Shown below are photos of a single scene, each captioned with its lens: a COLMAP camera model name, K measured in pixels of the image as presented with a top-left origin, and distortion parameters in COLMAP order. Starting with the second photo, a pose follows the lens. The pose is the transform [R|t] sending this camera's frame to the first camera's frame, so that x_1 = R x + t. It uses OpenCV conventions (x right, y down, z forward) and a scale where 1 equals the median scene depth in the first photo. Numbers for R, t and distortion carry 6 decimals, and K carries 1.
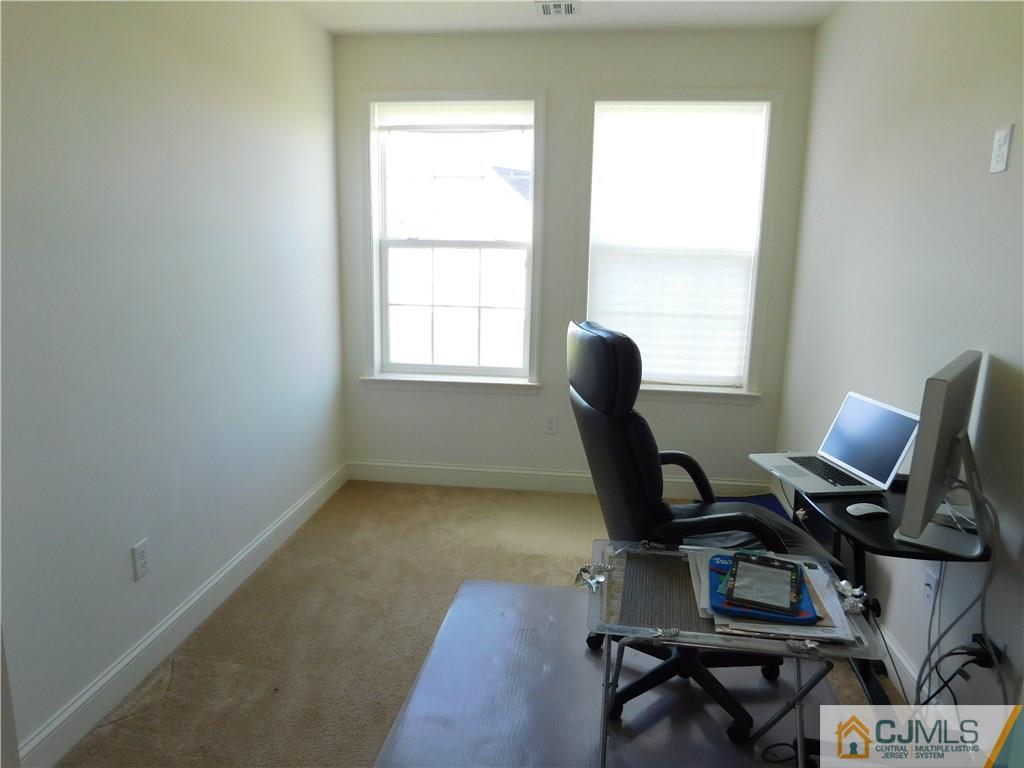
lens RADIAL K [[719.4, 0, 512.0], [0, 719.4, 384.0], [0, 0, 1]] dist [-0.047660, 0.000767]
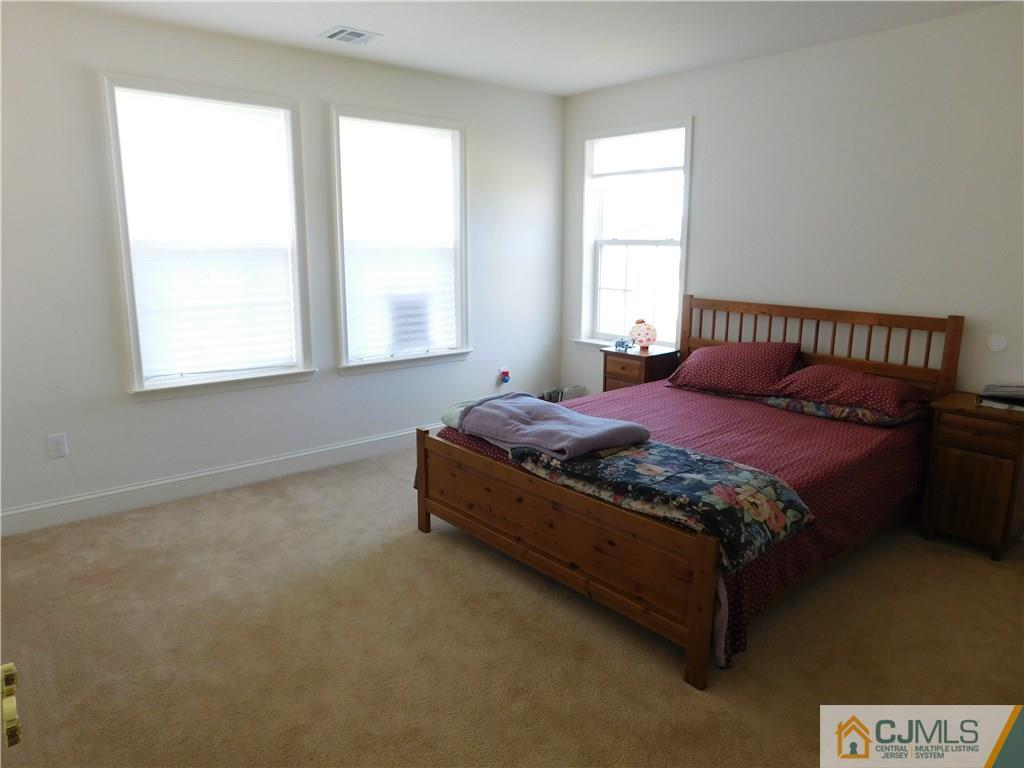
lens RADIAL K [[678.2, 0, 512.0], [0, 678.2, 384.0], [0, 0, 1]] dist [-0.043622, 0.003436]
pose [[0.663661, -0.165970, 0.729389, -0.550874], [0.149553, 0.984828, 0.088018, -0.026396], [-0.732931, 0.050668, 0.678413, 0.094553]]
